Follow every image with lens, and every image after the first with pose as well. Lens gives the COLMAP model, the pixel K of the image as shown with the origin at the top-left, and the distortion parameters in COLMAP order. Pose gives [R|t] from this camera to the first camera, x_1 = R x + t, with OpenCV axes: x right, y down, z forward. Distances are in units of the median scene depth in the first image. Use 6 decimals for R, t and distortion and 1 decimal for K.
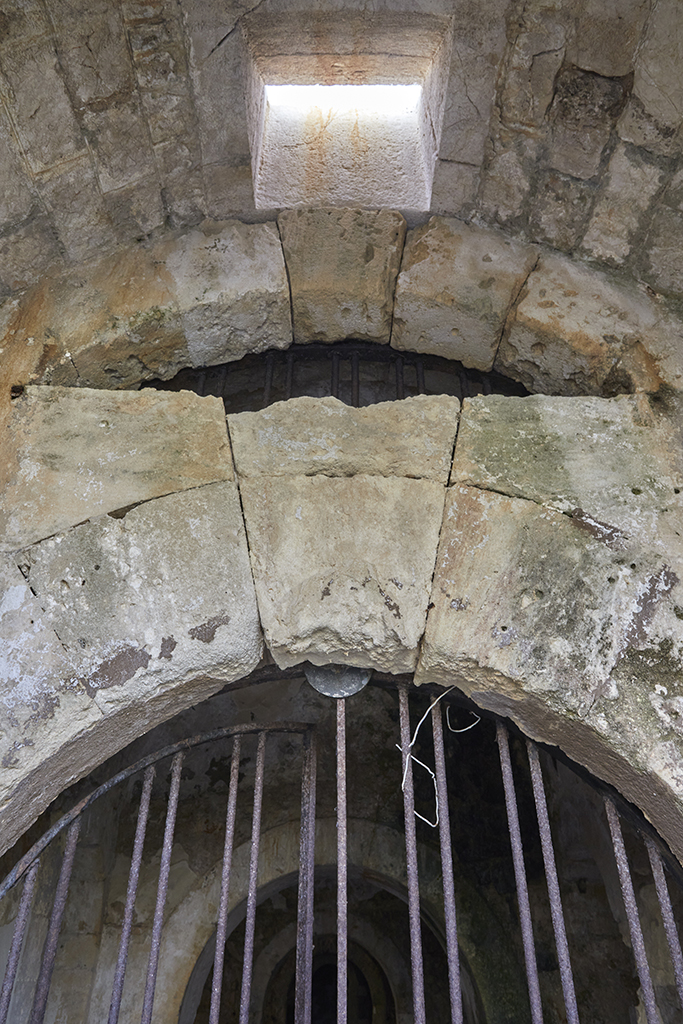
lens RADIAL K [[700.9, 0, 335.9], [0, 700.9, 512.5], [0, 0, 1]] dist [-0.002898, -0.003794]
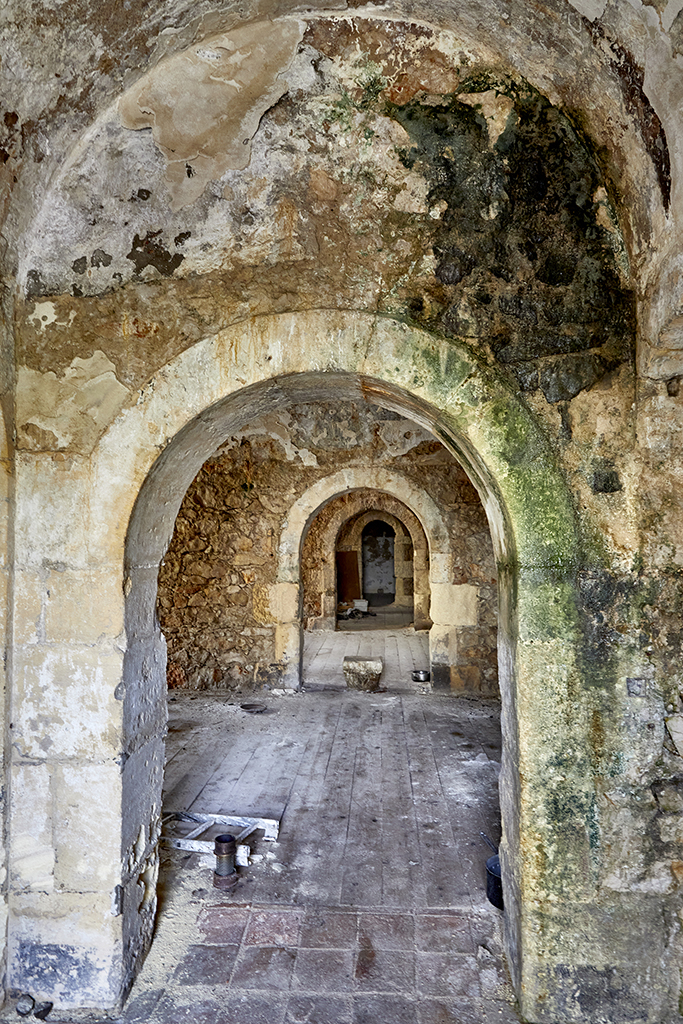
lens RADIAL K [[700.9, 0, 341.5], [0, 700.9, 514.2], [0, 0, 1]] dist [-0.002898, -0.003794]
pose [[0.997111, -0.013755, -0.074697, 0.072503], [0.051163, 0.848502, 0.526713, 0.247317], [0.056136, -0.529013, 0.846755, 0.315332]]
